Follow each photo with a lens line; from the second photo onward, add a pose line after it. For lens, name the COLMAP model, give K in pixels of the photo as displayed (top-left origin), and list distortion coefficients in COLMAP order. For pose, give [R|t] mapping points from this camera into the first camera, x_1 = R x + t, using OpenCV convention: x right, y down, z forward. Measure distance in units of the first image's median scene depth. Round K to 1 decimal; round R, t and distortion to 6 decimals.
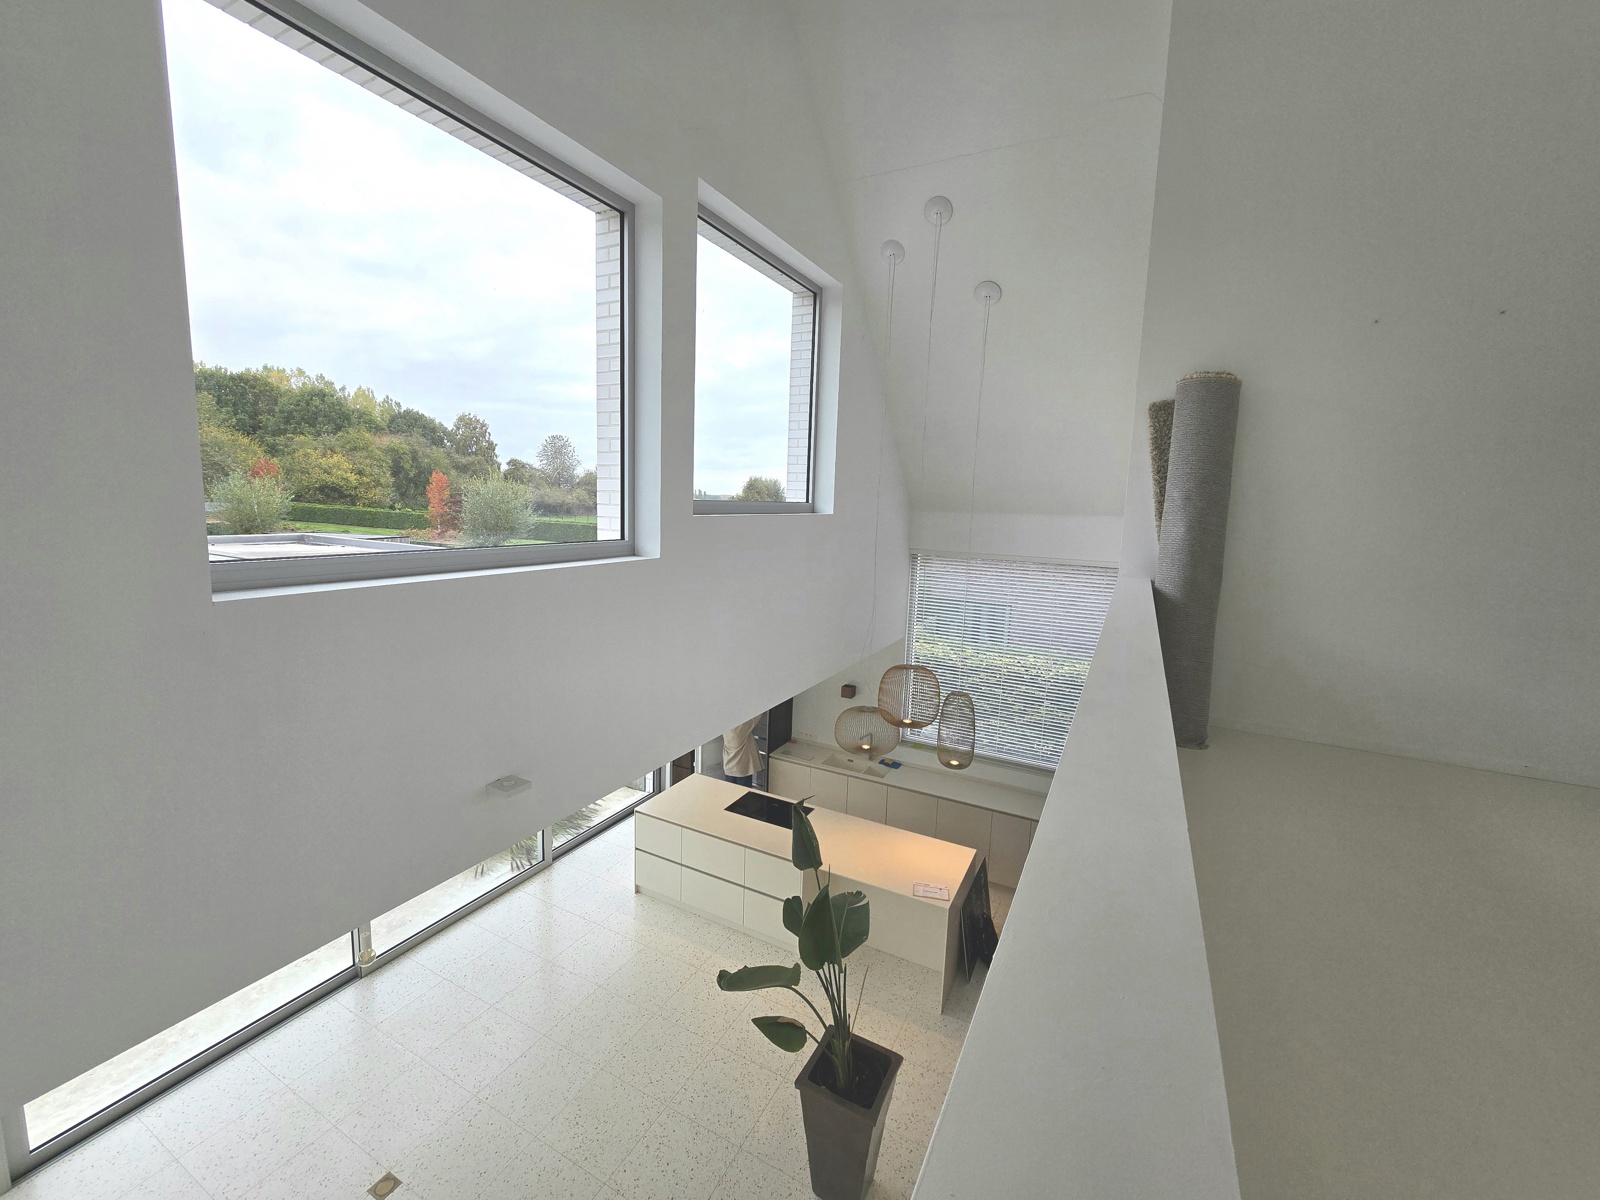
lens RADIAL K [[653.4, 0, 784.7], [0, 653.4, 588.2], [0, 0, 1]] dist [-0.007895, 0.000627]
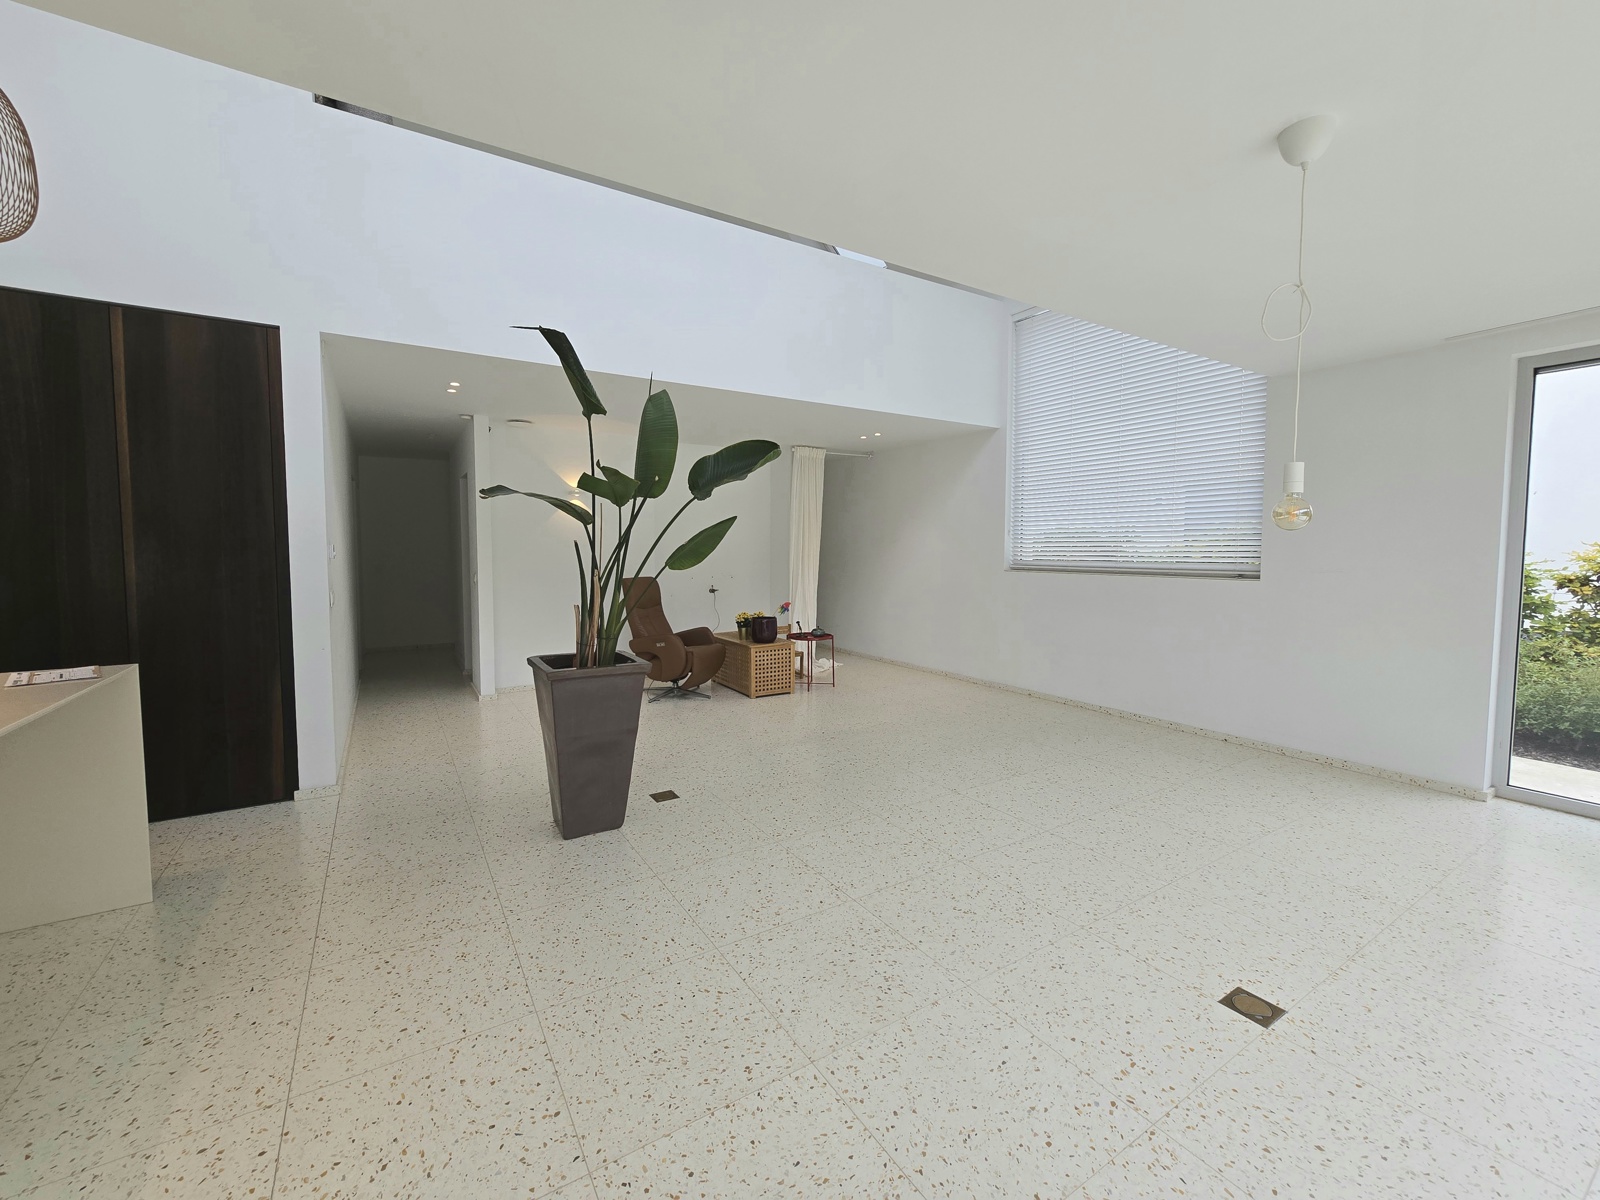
lens RADIAL K [[653.4, 0, 789.5], [0, 653.4, 592.1], [0, 0, 1]] dist [-0.007895, 0.000627]
pose [[-0.866961, -0.063970, 0.494253, -0.441518], [0.042143, 0.978766, 0.200602, 0.403388], [-0.496591, 0.194743, -0.845856, 1.282470]]
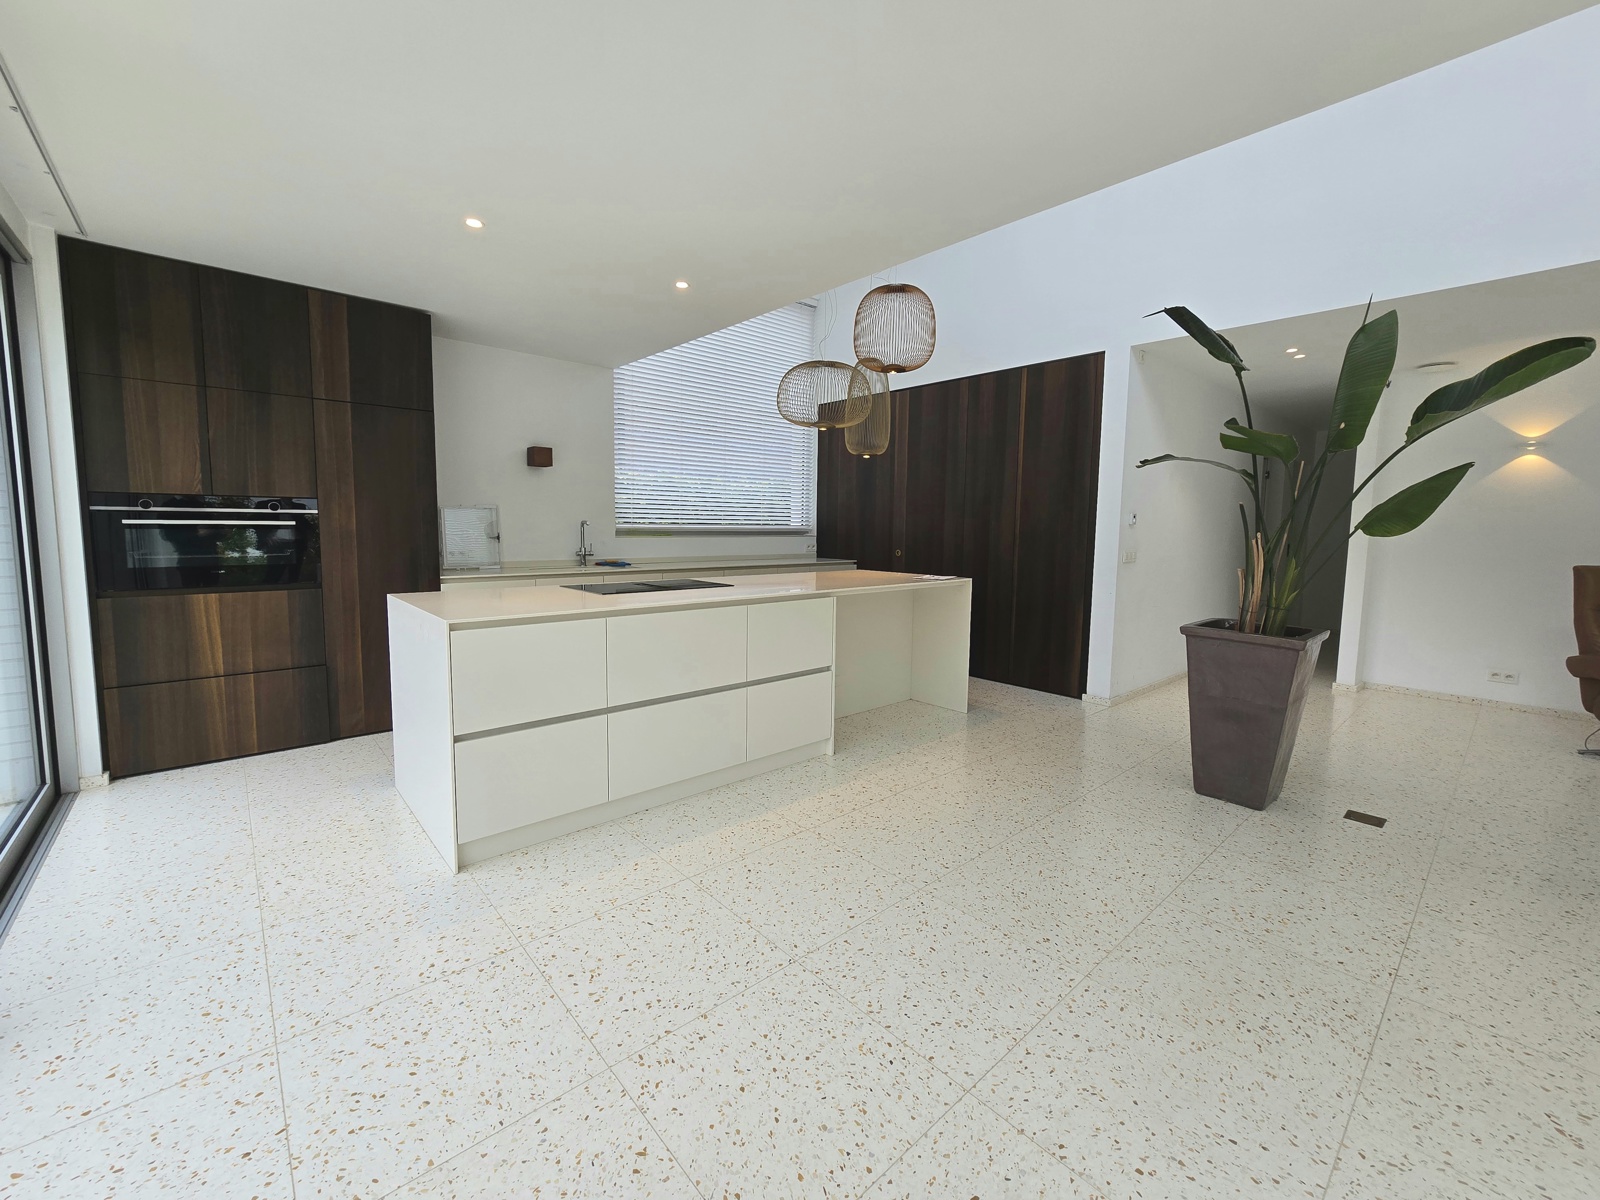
lens RADIAL K [[653.4, 0, 791.5], [0, 653.4, 591.9], [0, 0, 1]] dist [-0.007895, 0.000627]
pose [[0.350685, -0.119939, 0.928781, -0.693491], [0.123921, 0.988987, 0.080924, 0.455872], [-0.928258, 0.086717, 0.361686, 1.013097]]
